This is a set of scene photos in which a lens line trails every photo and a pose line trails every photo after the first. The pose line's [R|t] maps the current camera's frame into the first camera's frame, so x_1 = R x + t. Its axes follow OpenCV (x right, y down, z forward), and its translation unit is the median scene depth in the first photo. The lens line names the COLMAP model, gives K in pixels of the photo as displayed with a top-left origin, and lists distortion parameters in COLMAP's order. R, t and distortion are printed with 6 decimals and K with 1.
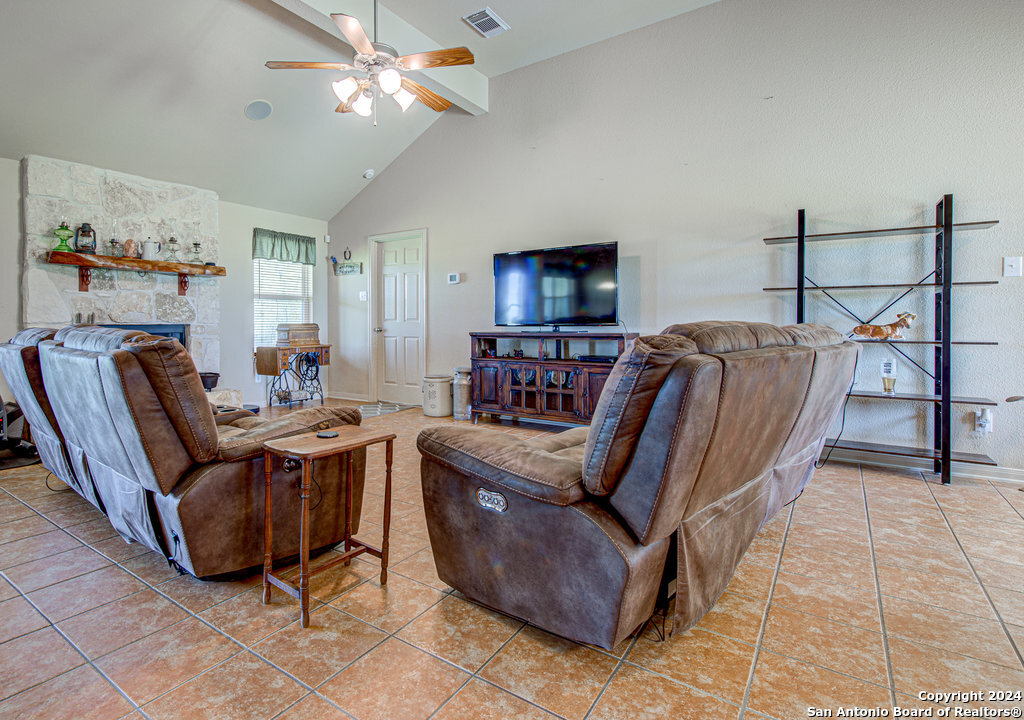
lens RADIAL K [[508.8, 0, 511.1], [0, 508.8, 328.4], [0, 0, 1]] dist [0.000608, -0.000006]
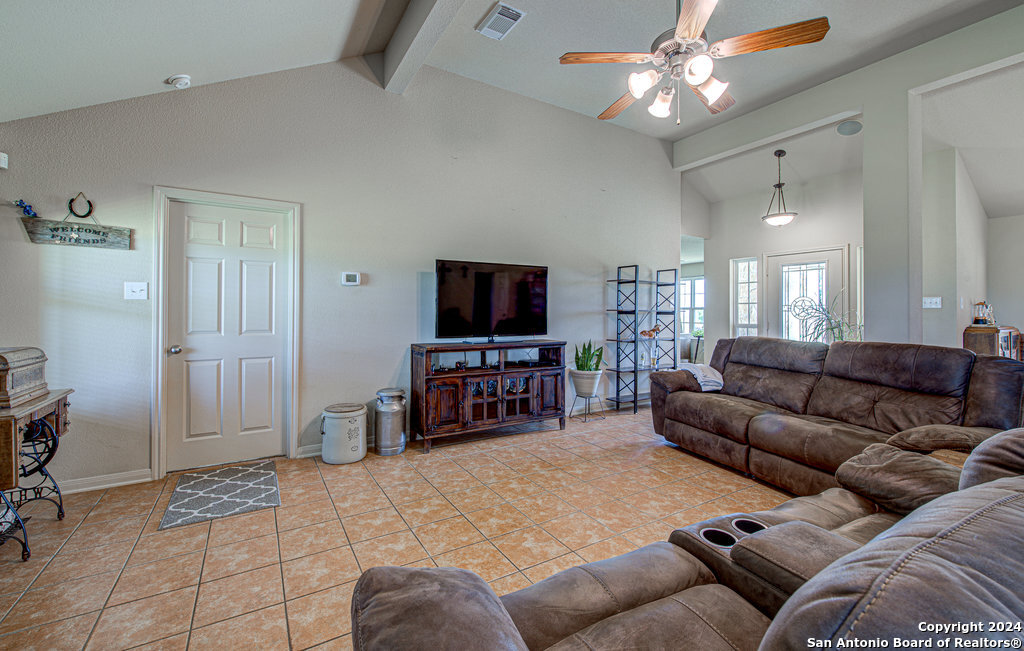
lens RADIAL K [[423.7, 0, 508.6], [0, 423.7, 305.8], [0, 0, 1]] dist [-0.000397, -0.000237]
pose [[0.438194, 0.020779, 0.898640, -0.619722], [0.001290, 0.999717, -0.023746, -0.042121], [-0.898880, 0.011564, 0.438043, 0.518702]]
